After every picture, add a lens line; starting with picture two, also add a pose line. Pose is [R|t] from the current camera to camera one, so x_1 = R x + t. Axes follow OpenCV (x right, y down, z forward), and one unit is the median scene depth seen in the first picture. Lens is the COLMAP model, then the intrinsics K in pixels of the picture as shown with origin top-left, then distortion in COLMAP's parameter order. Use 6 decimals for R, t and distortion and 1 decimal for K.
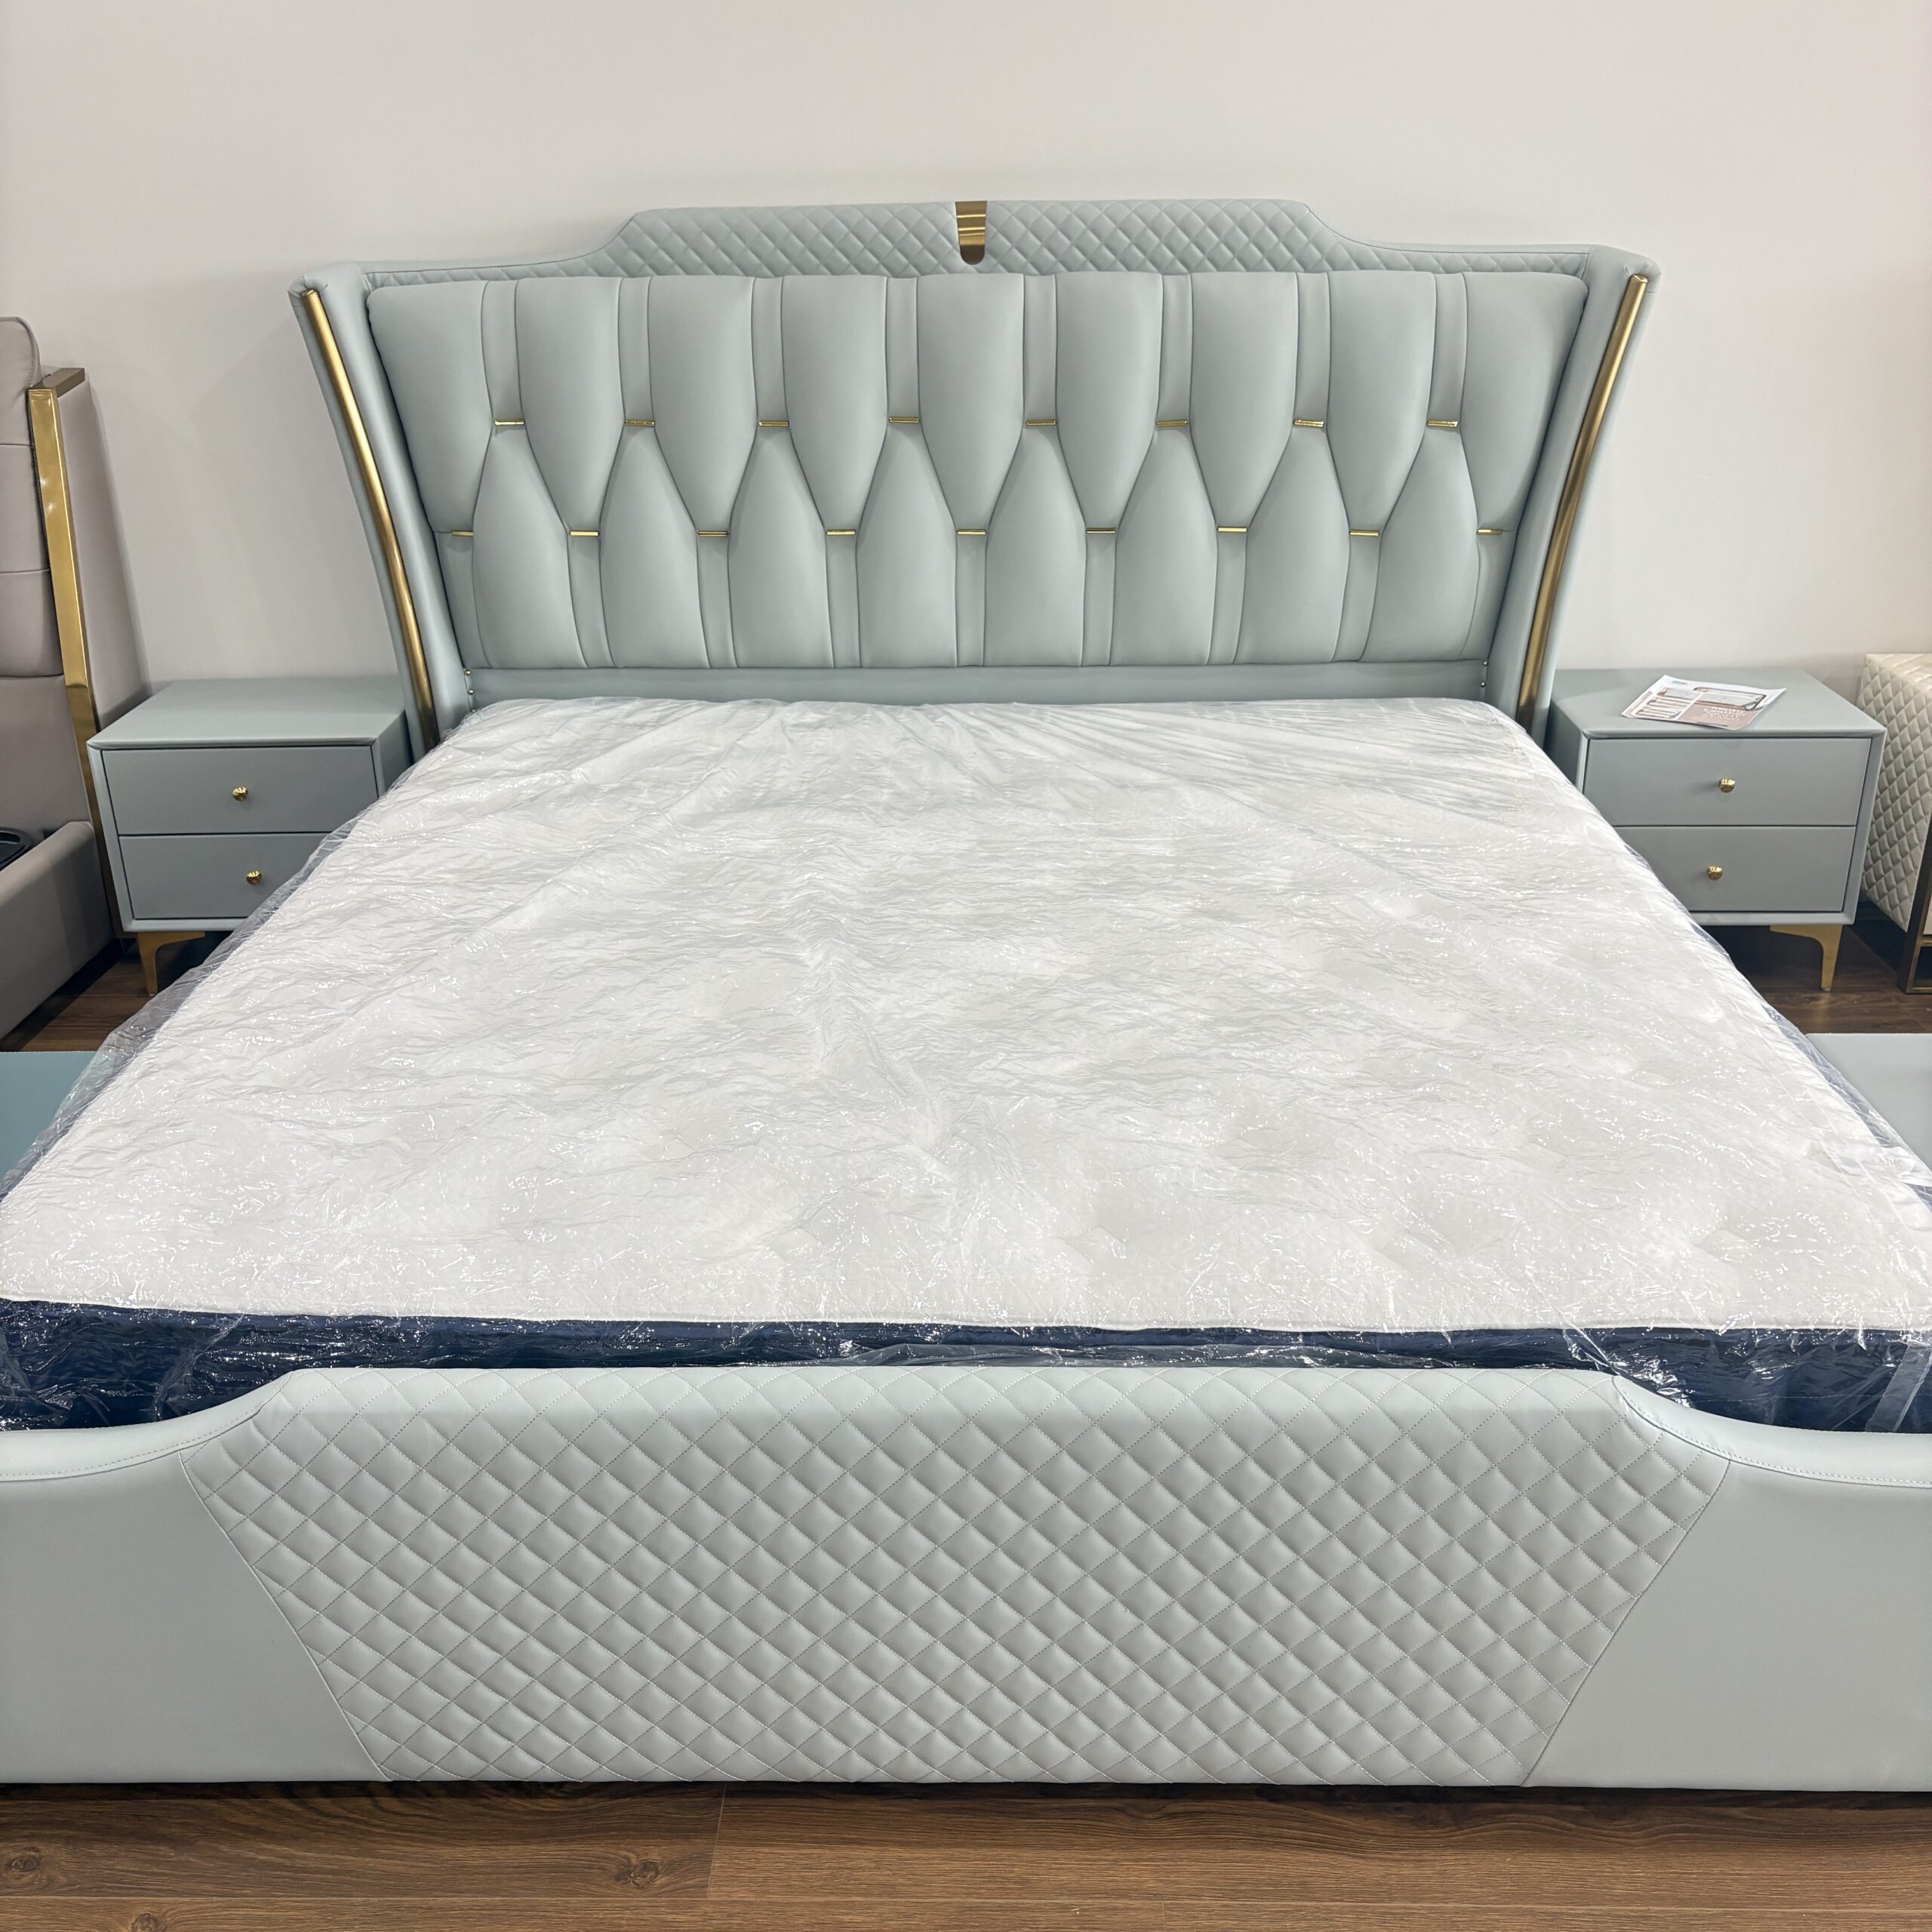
lens RADIAL K [[1855.4, 0, 966.0], [0, 1855.4, 966.0], [0, 0, 1]] dist [0.097792, -0.296448]
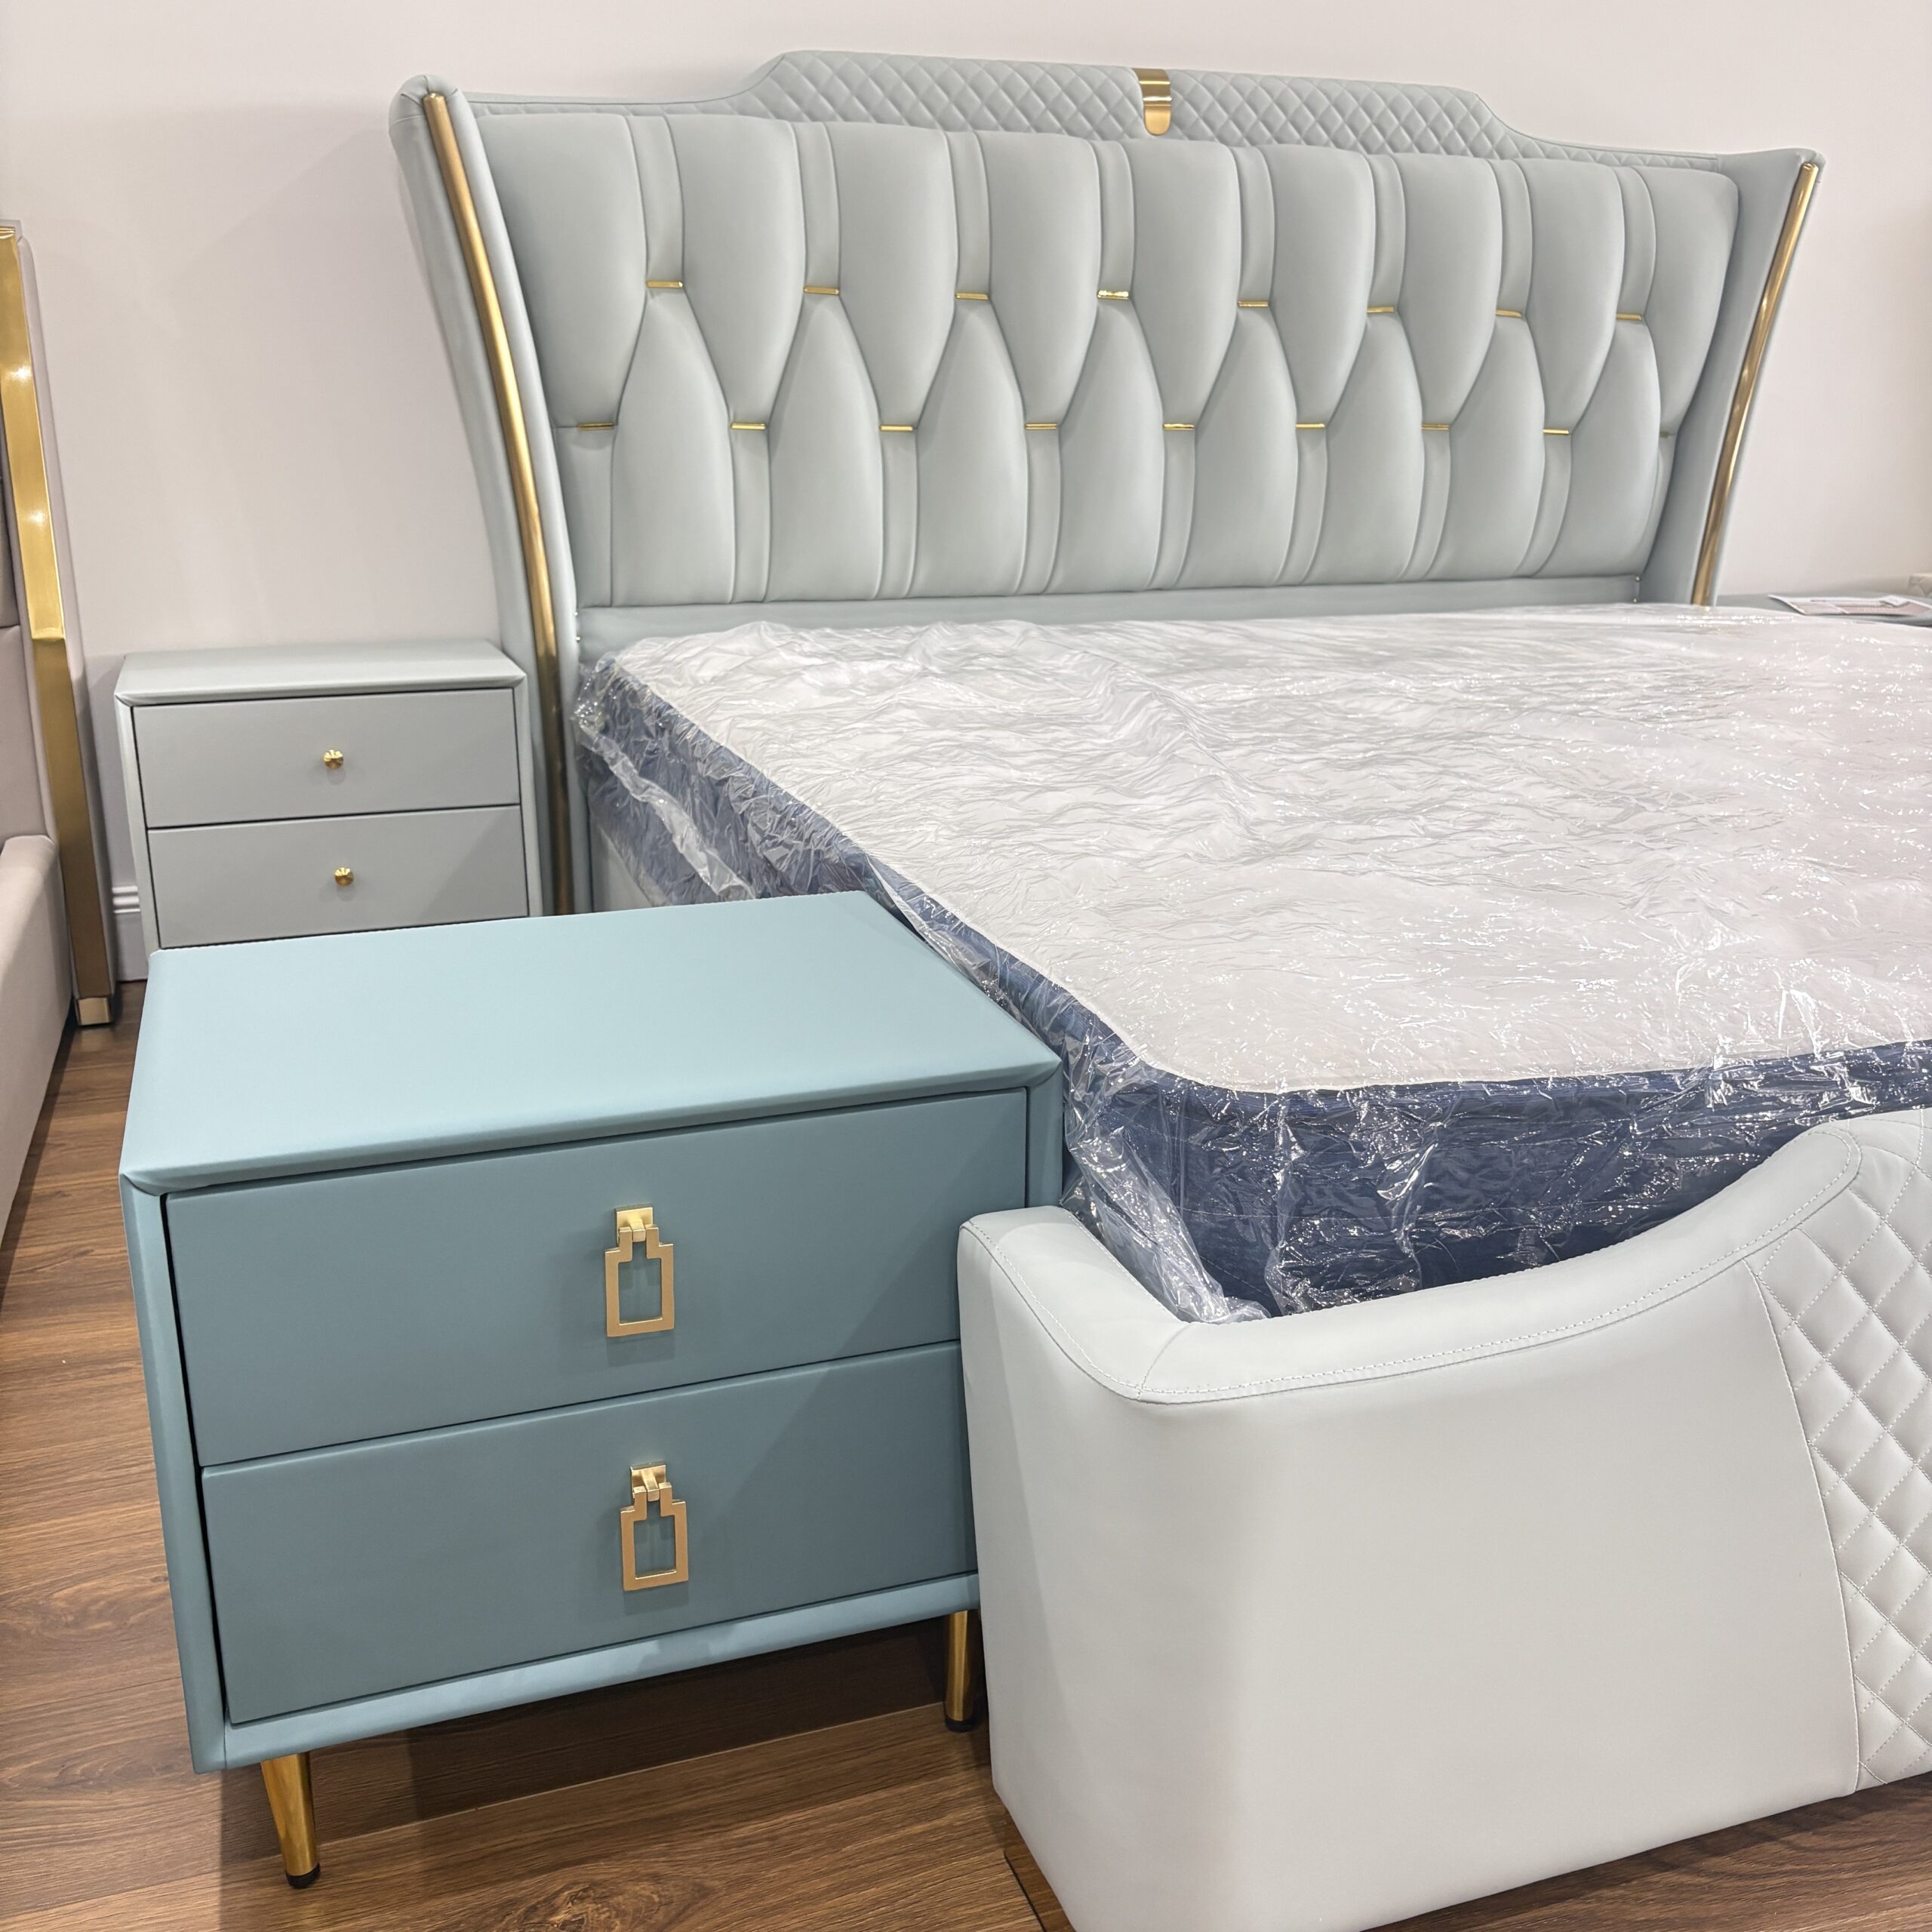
lens RADIAL K [[1886.3, 0, 956.0], [0, 1886.3, 978.6], [0, 0, 1]] dist [0.020117, -0.000038]
pose [[0.938012, -0.085066, 0.336002, -0.429062], [0.120740, 0.988890, -0.086710, 0.093056], [-0.324893, 0.121903, 0.937861, 0.228582]]
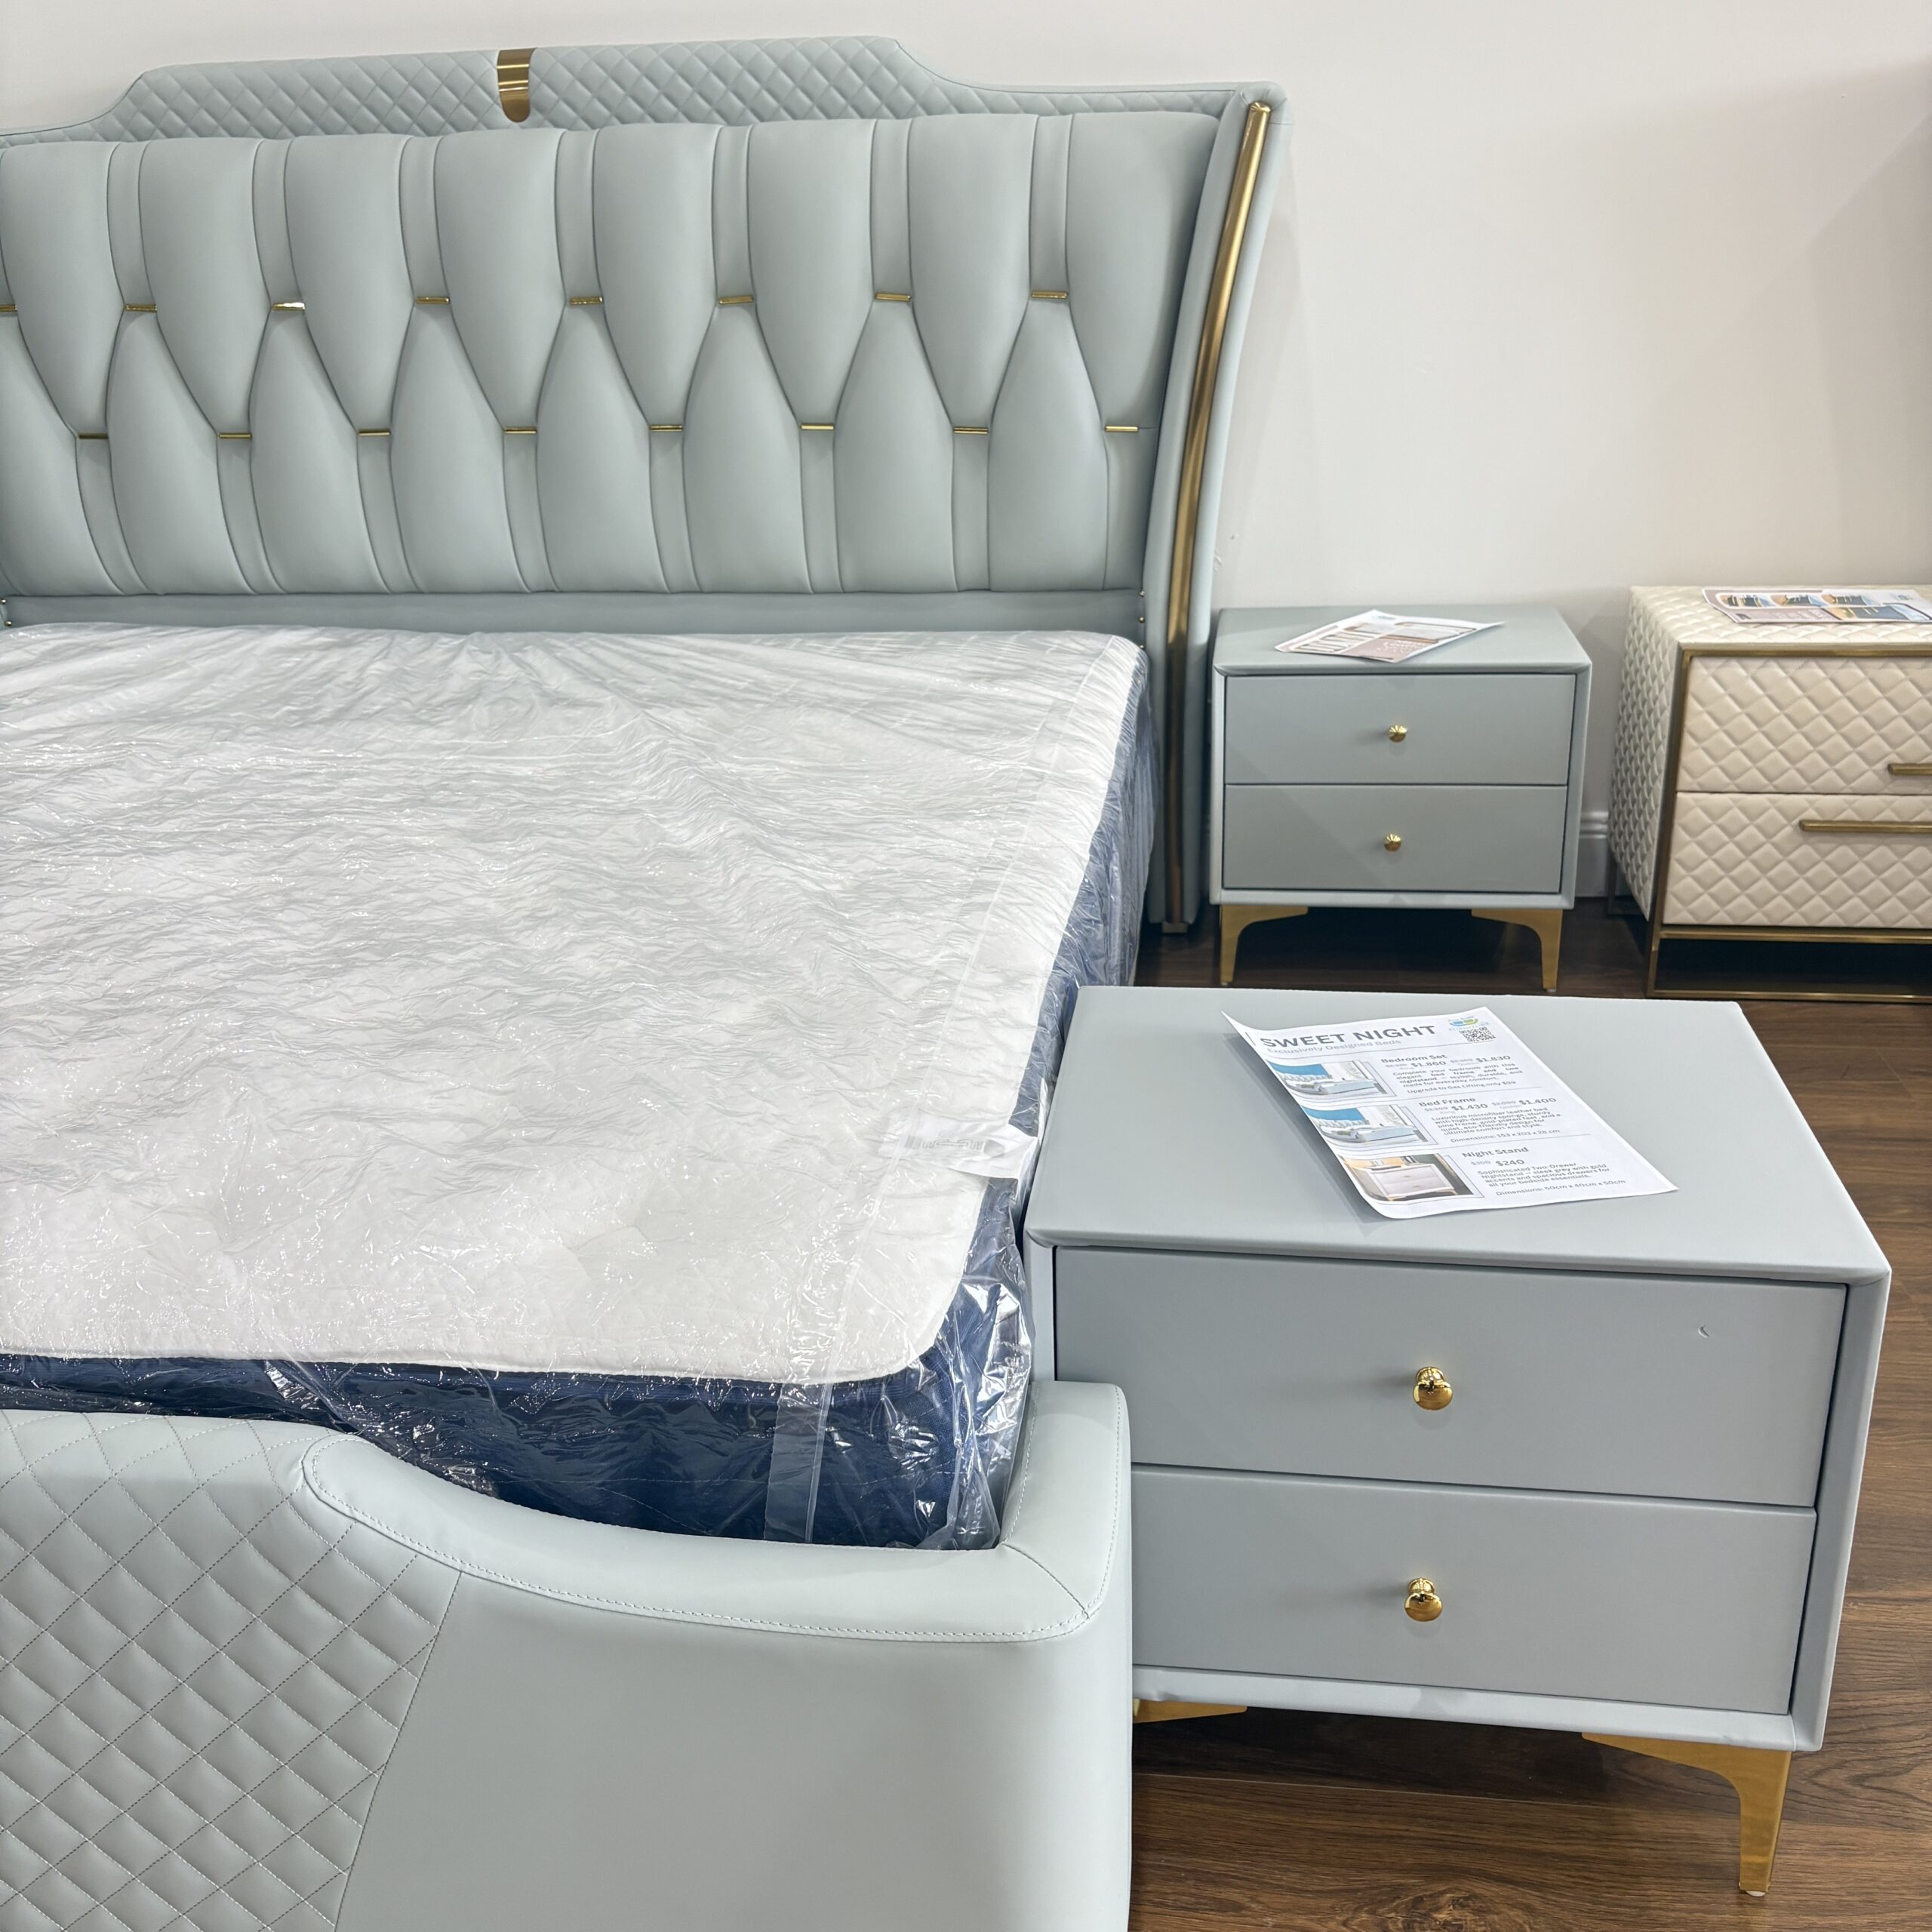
lens RADIAL K [[1878.7, 0, 966.0], [0, 1878.7, 966.0], [0, 0, 1]] dist [0.014630, 0.009847]
pose [[0.994557, 0.021899, -0.101868, 0.307387], [-0.024637, 0.999366, -0.025695, 0.030854], [0.101241, 0.028065, 0.994466, 0.168513]]
